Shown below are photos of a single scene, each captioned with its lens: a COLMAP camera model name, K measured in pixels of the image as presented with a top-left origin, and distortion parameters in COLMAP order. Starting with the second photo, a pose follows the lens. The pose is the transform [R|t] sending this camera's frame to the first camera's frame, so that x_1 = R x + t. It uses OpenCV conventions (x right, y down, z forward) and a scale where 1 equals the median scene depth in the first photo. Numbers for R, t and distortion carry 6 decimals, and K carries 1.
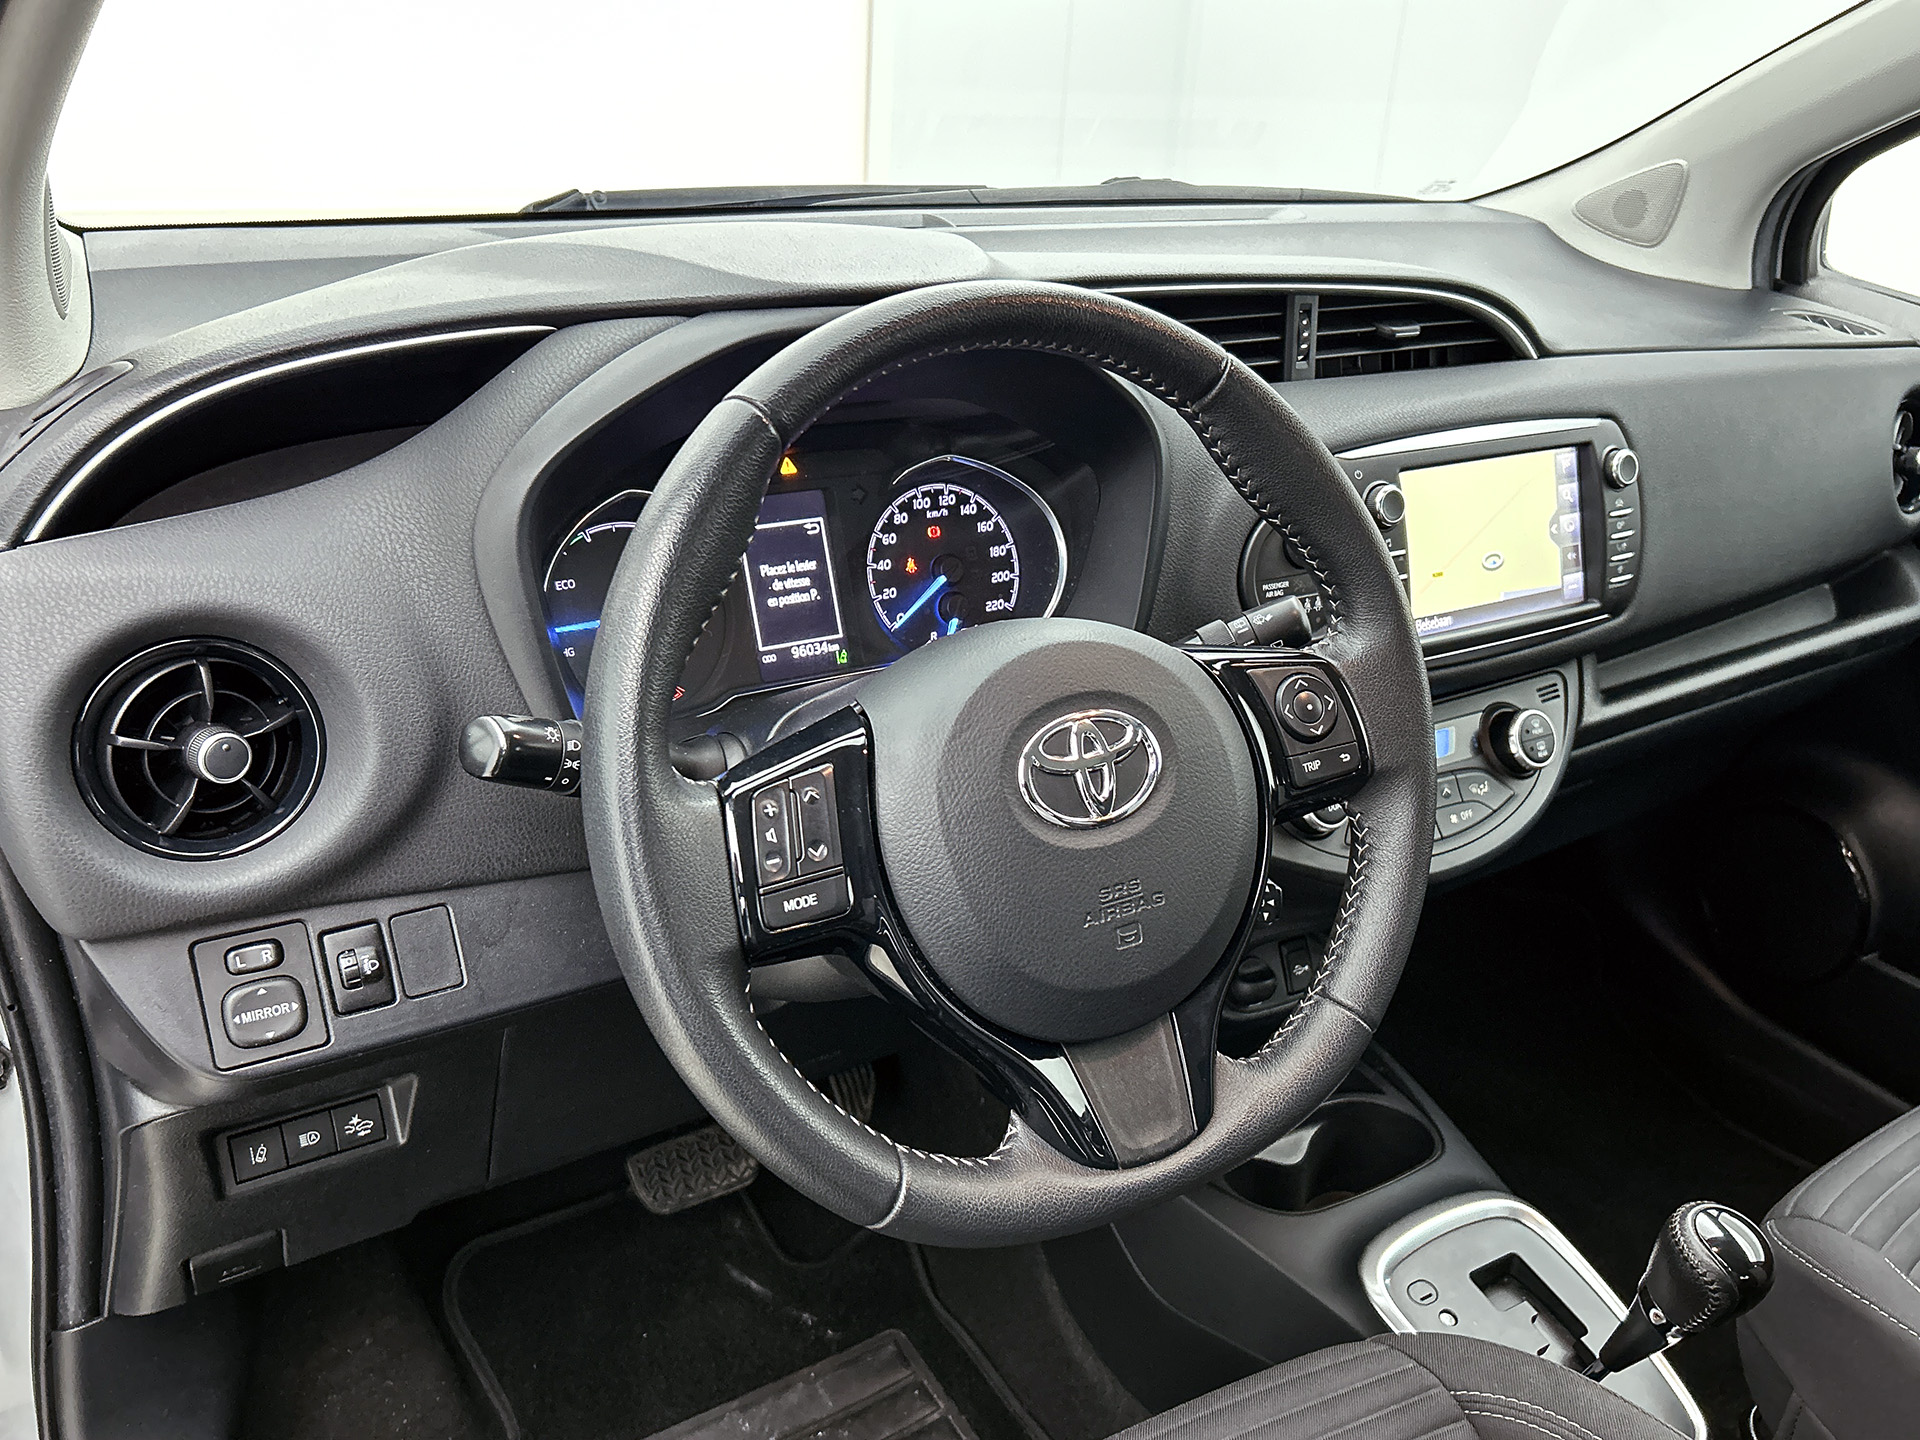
lens RADIAL K [[1563.1, 0, 968.8], [0, 1563.1, 716.5], [0, 0, 1]] dist [0.071653, -0.045257]
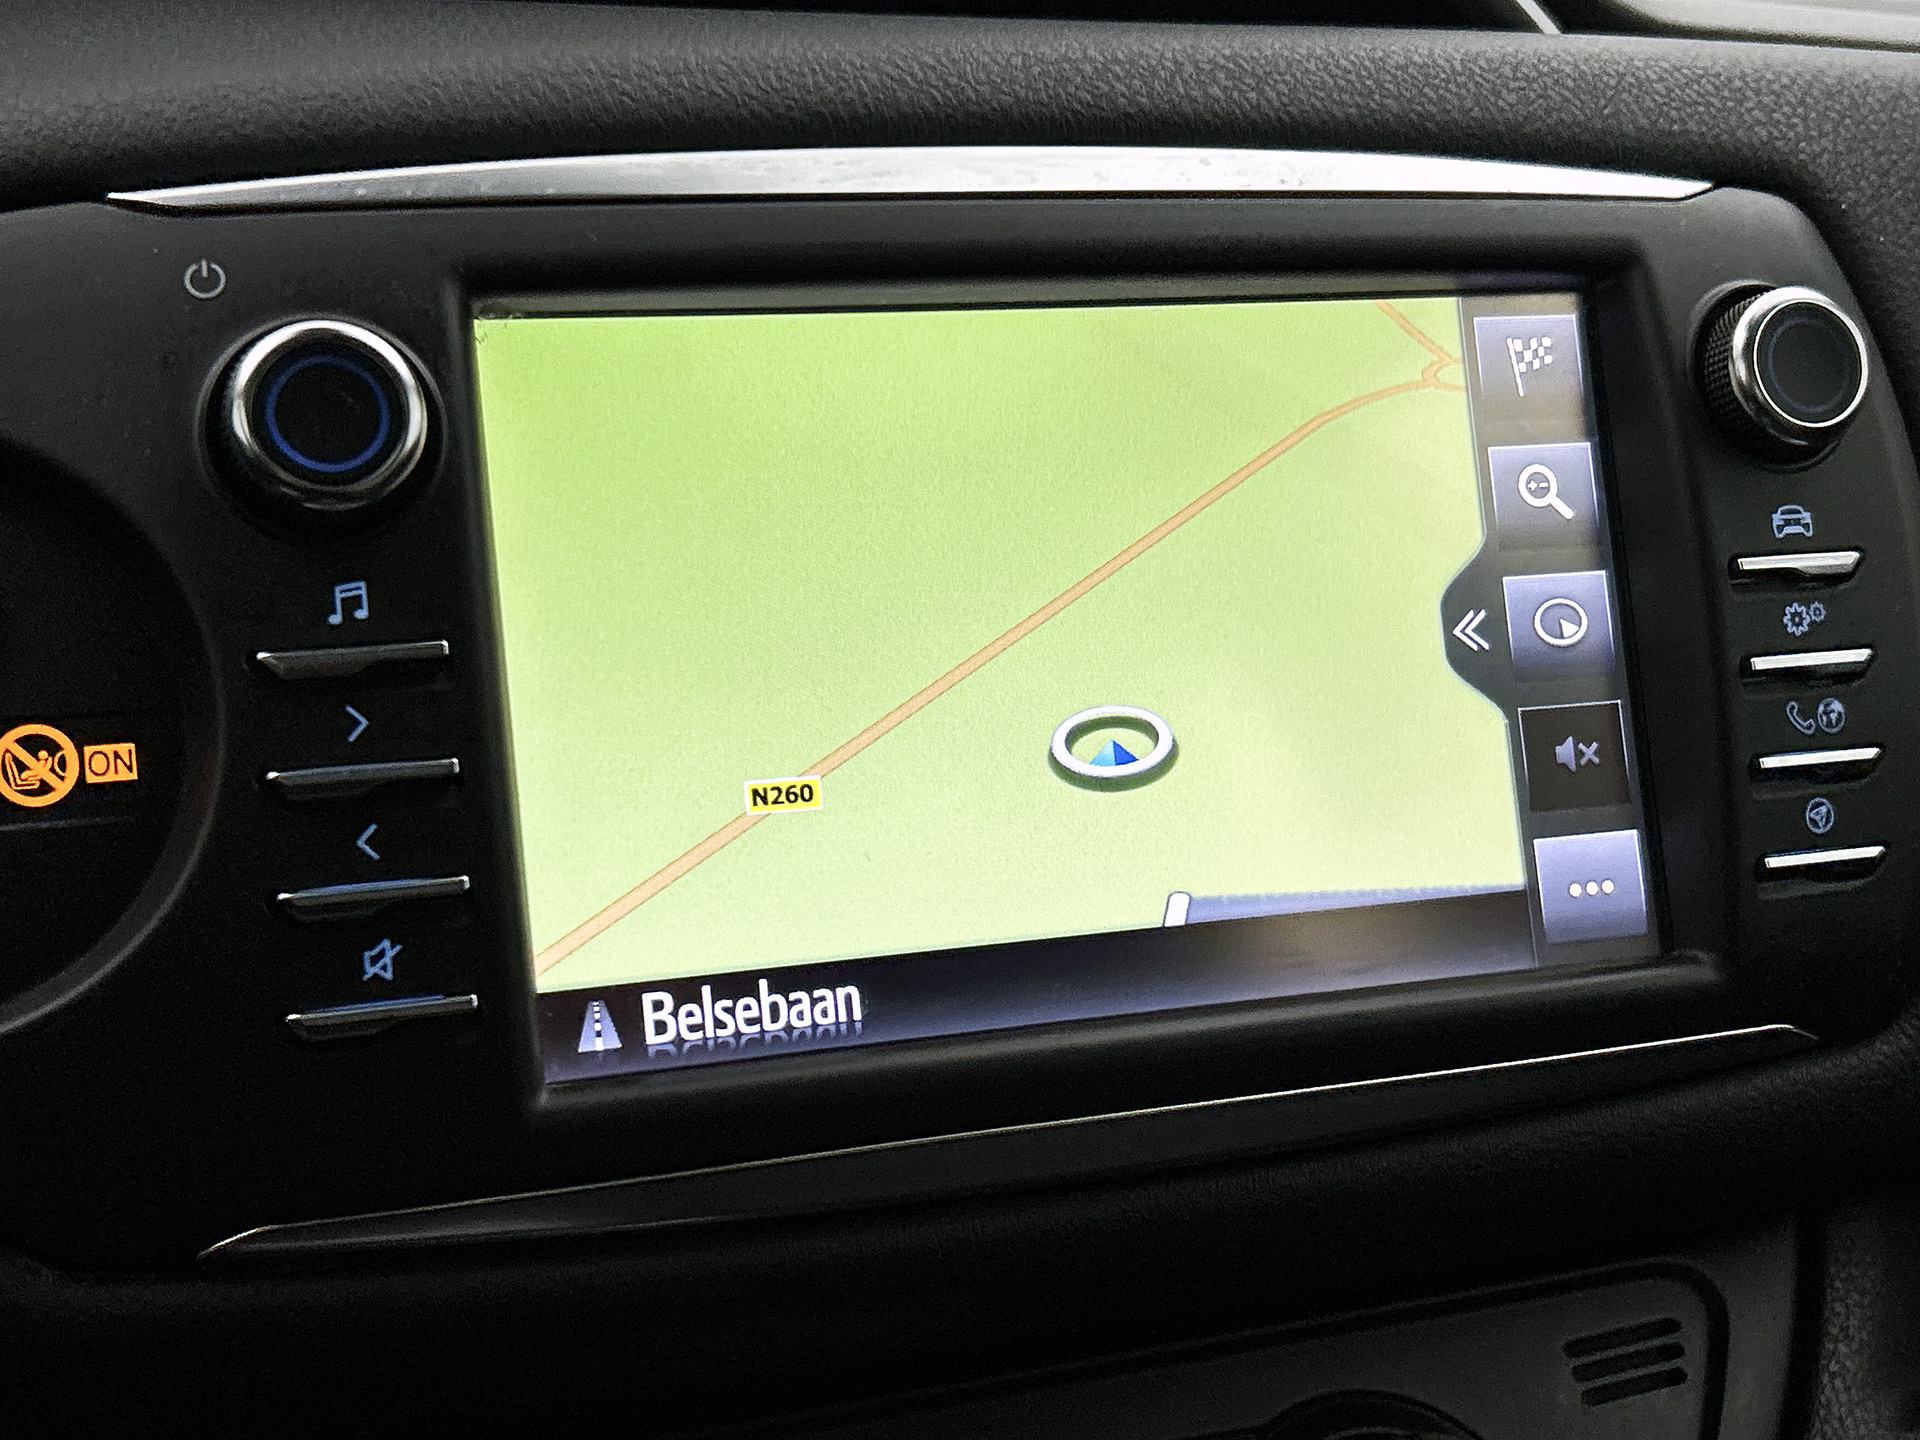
lens RADIAL K [[2414.1, 0, 952.2], [0, 2414.1, 716.9], [0, 0, 1]] dist [0.083953, 0.000000]
pose [[0.971613, -0.000092, -0.236578, 0.422170], [-0.050670, 0.976713, -0.208481, -0.032766], [0.231088, 0.214550, 0.948982, 0.724647]]
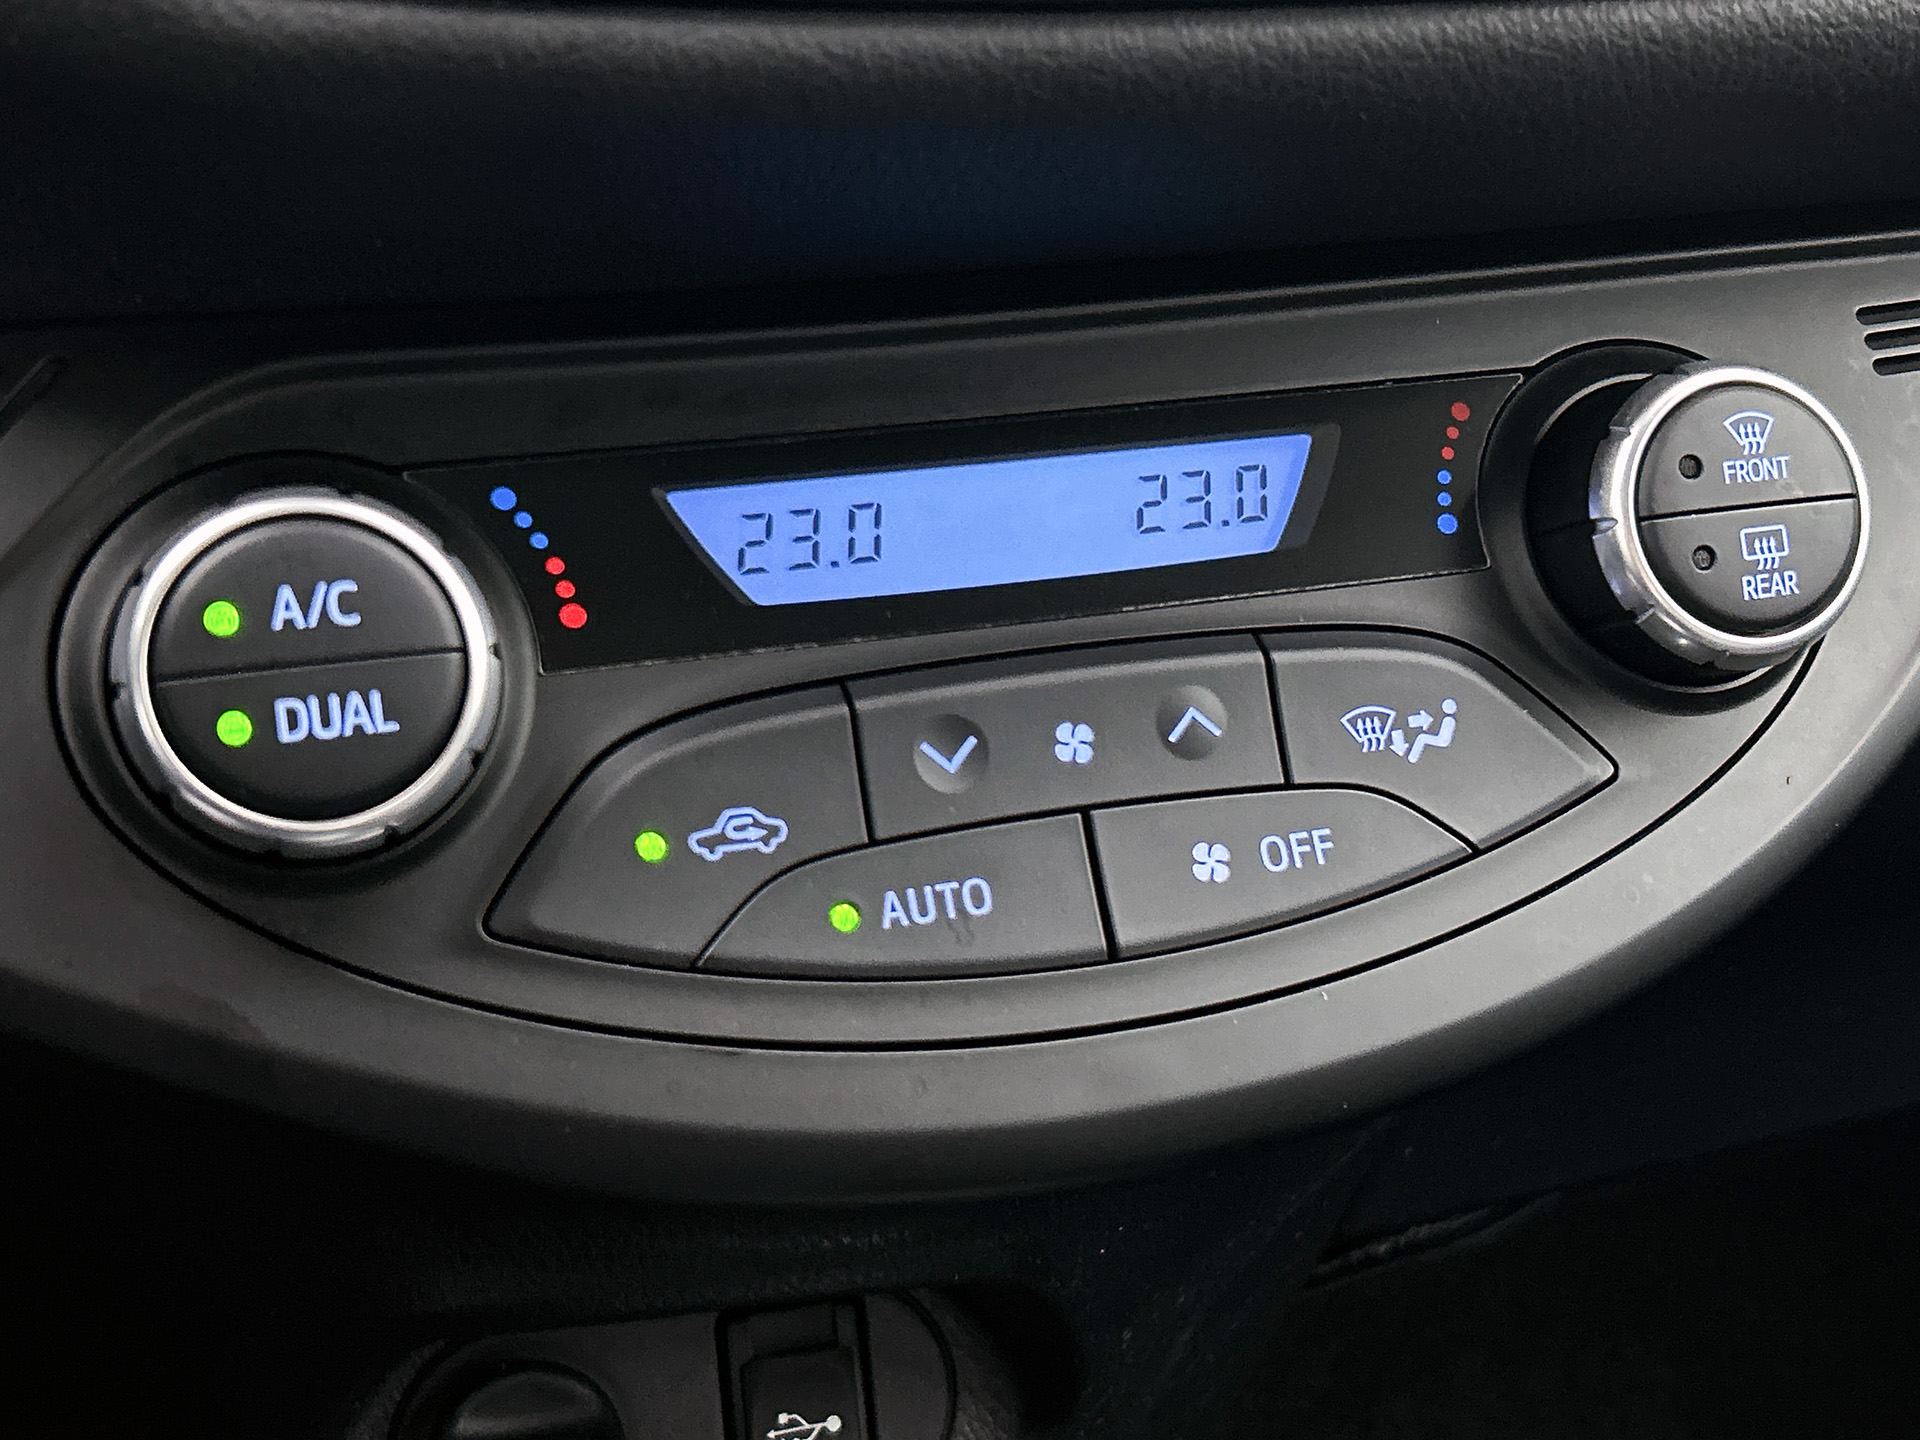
lens RADIAL K [[2414.1, 0, 973.2], [0, 2414.1, 710.8], [0, 0, 1]] dist [0.083953, 0.000000]
pose [[0.972492, 0.082192, -0.217953, 0.378417], [-0.078366, 0.996581, 0.026155, 0.044268], [0.219358, -0.008355, 0.975609, 0.769909]]
